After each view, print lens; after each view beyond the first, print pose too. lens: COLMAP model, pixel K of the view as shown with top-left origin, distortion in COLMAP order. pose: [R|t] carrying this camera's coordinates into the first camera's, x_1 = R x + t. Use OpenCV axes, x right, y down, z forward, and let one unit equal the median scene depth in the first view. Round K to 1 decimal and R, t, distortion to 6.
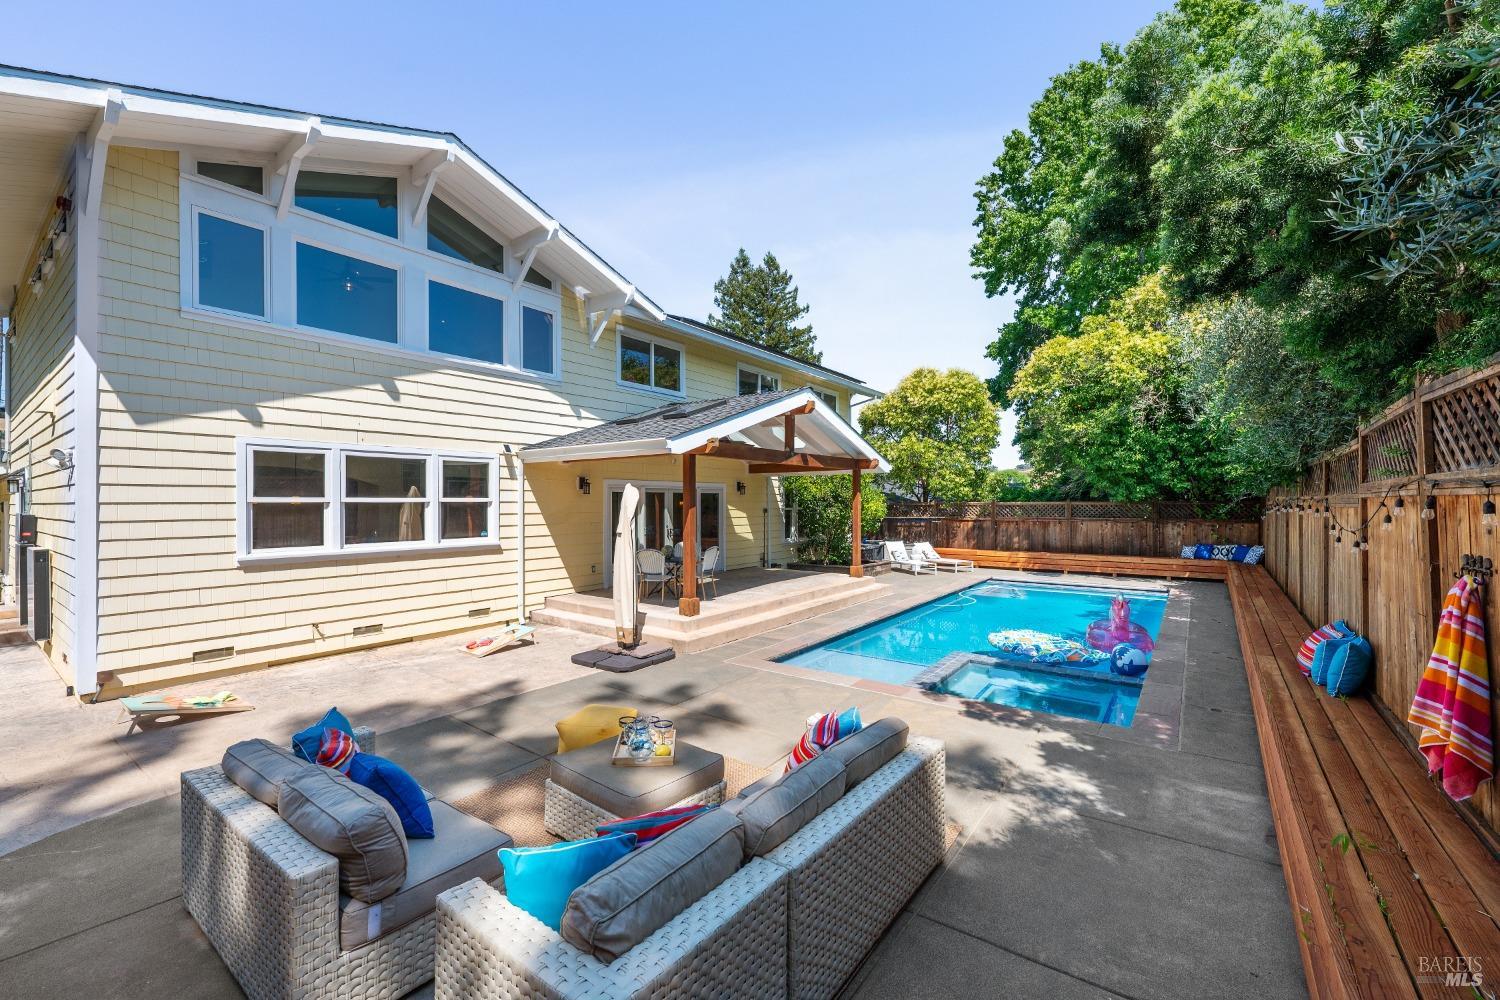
lens RADIAL K [[599.4, 0, 761.9], [0, 599.4, 502.6], [0, 0, 1]] dist [0.001078, 0.000097]
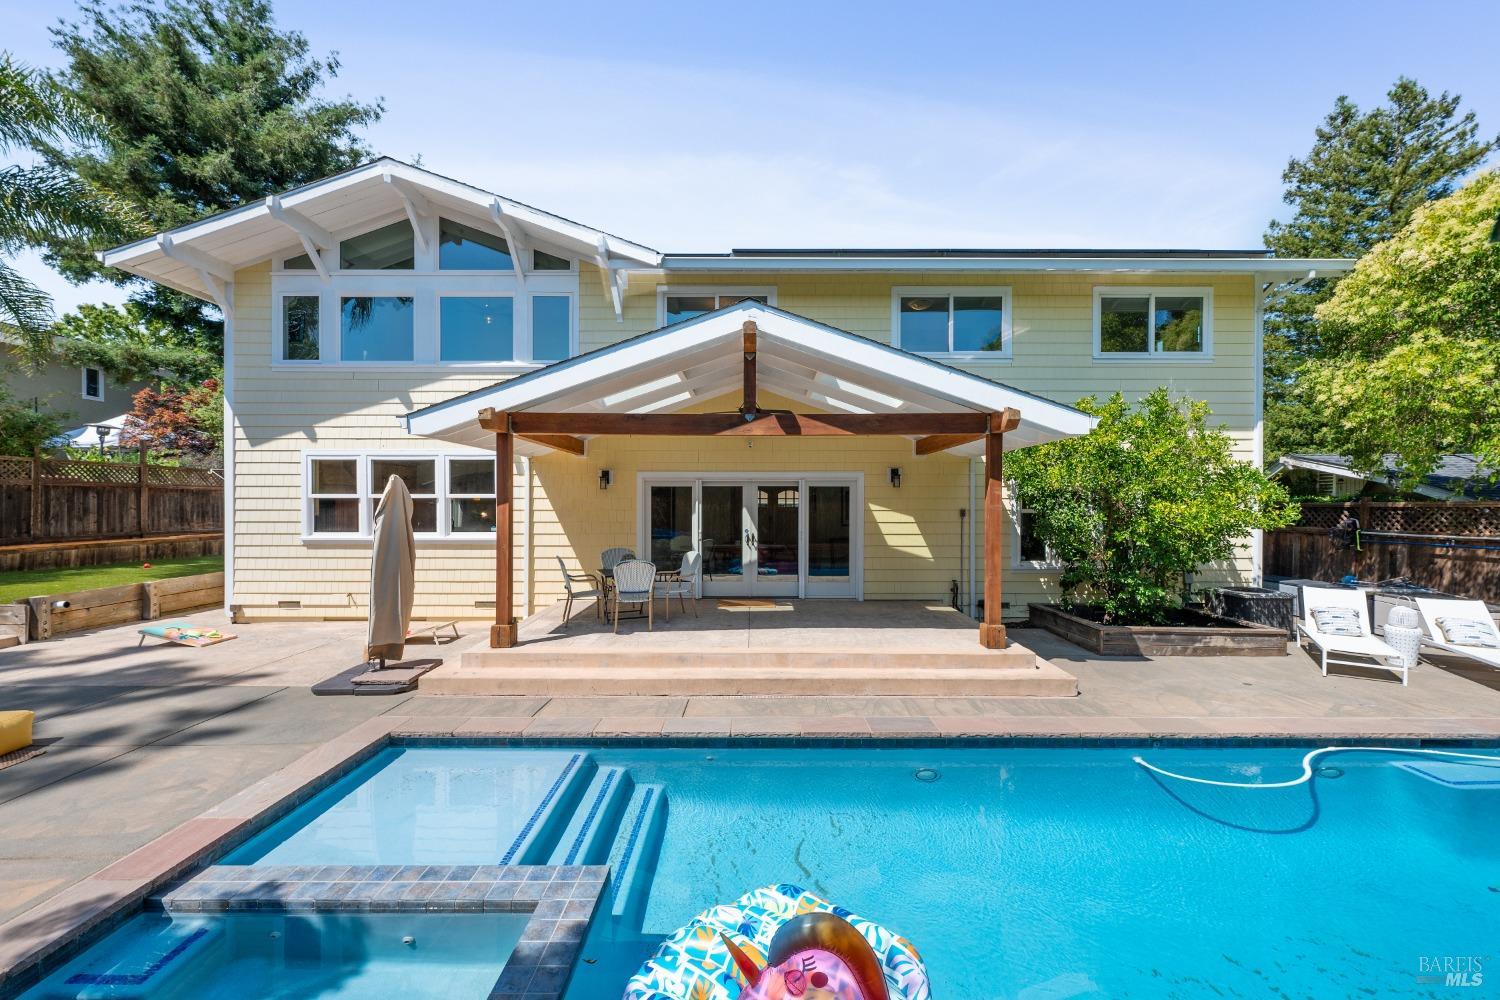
lens RADIAL K [[599.4, 0, 755.5], [0, 599.4, 503.2], [0, 0, 1]] dist [0.001078, 0.000097]
pose [[0.586277, 0.003469, -0.810103, 0.598225], [-0.003337, 0.999993, 0.001868, 0.004111], [0.810104, 0.001608, 0.586284, 0.720842]]
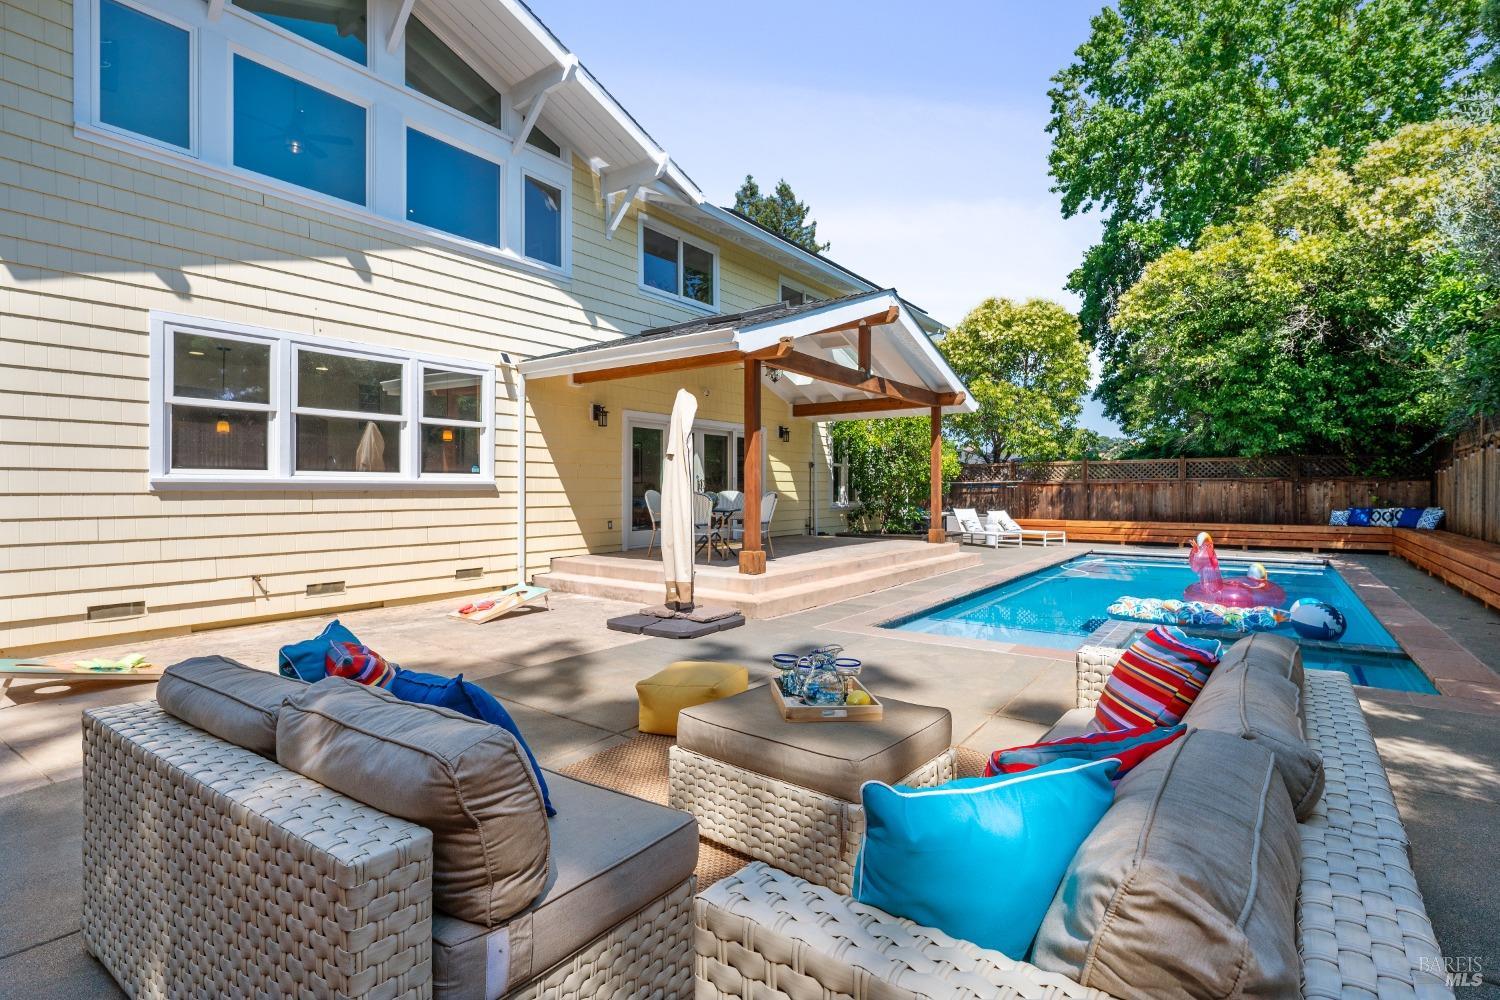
lens RADIAL K [[706.8, 0, 766.4], [0, 706.8, 484.6], [0, 0, 1]] dist [0.004805, -0.001657]
pose [[0.999937, 0.001699, 0.011061, -0.100264], [-0.001616, 0.999971, -0.007476, 0.072777], [-0.011074, 0.007458, 0.999911, 0.097757]]
